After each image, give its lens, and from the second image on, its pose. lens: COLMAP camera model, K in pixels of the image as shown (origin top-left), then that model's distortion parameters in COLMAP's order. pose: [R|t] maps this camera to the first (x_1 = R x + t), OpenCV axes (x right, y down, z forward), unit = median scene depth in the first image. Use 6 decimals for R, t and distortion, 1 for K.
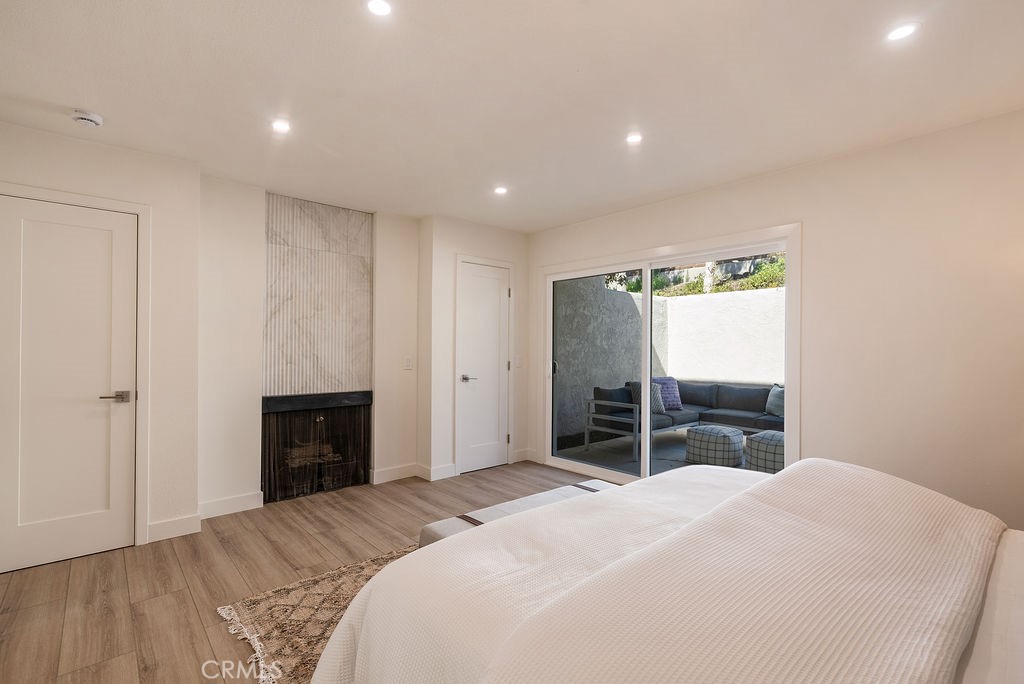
lens RADIAL K [[487.9, 0, 515.1], [0, 487.9, 333.1], [0, 0, 1]] dist [0.000720, 0.000030]
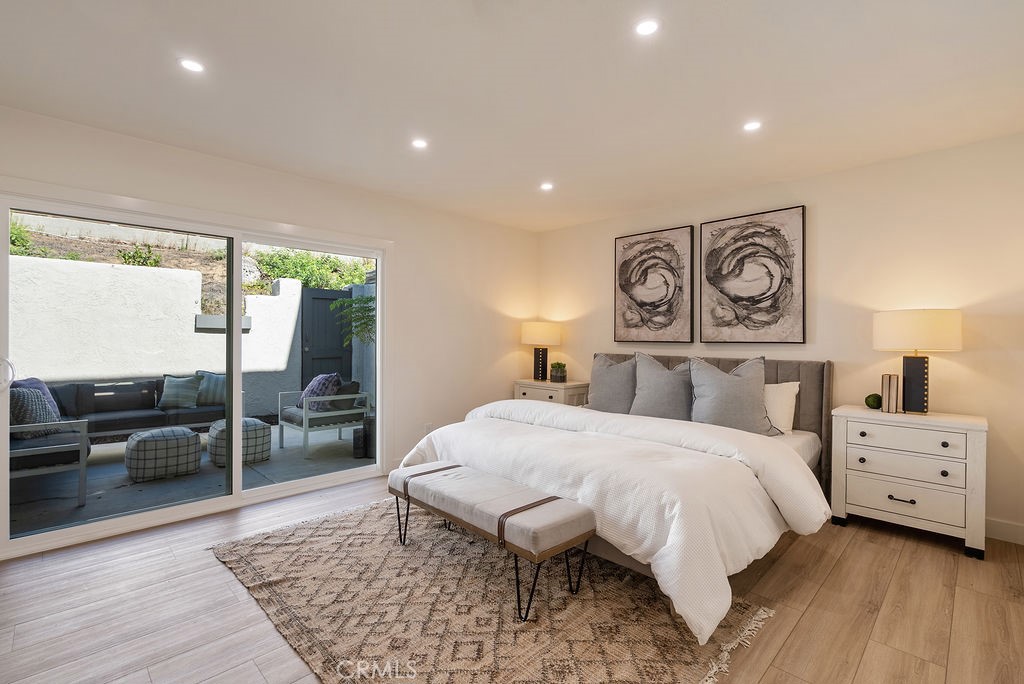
lens RADIAL K [[463.6, 0, 512.0], [0, 463.6, 342.0], [0, 0, 1]] dist [0.020825, 0.000100]
pose [[-0.073004, -0.019971, 0.997132, -0.894487], [-0.025690, 0.999505, 0.018138, 0.024387], [-0.997001, -0.024292, -0.073481, 0.959235]]
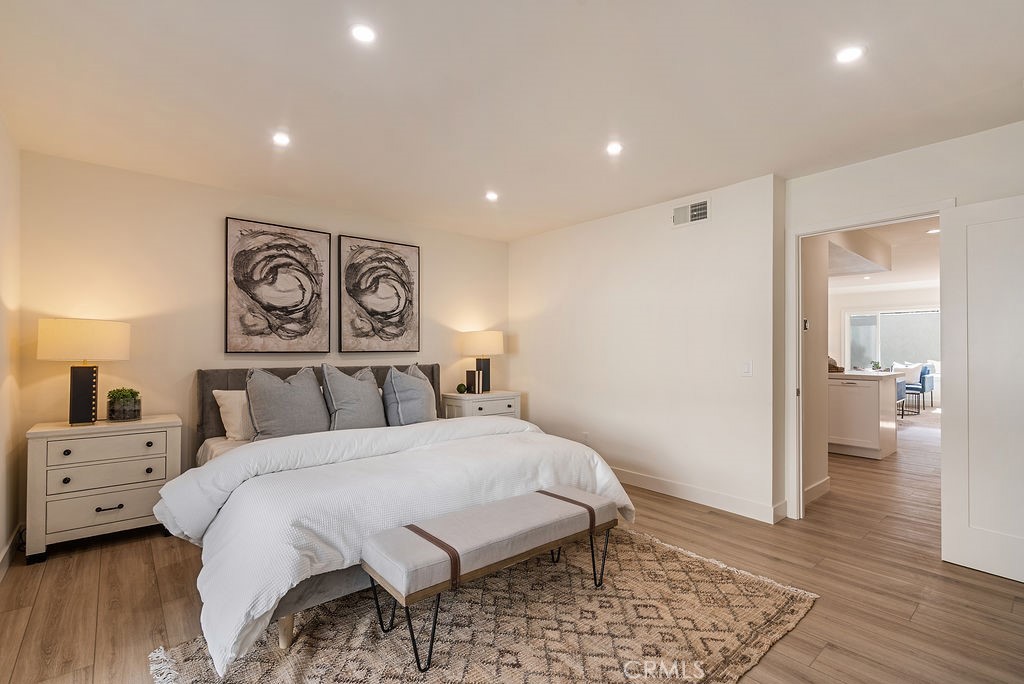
lens RADIAL K [[459.5, 0, 510.5], [0, 459.5, 354.2], [0, 0, 1]] dist [-0.016383, -0.000126]
pose [[-0.999815, -0.008463, 0.017283, 0.035312], [-0.008597, 0.999933, -0.007737, 0.052869], [-0.017216, -0.007884, -0.999821, 1.782551]]
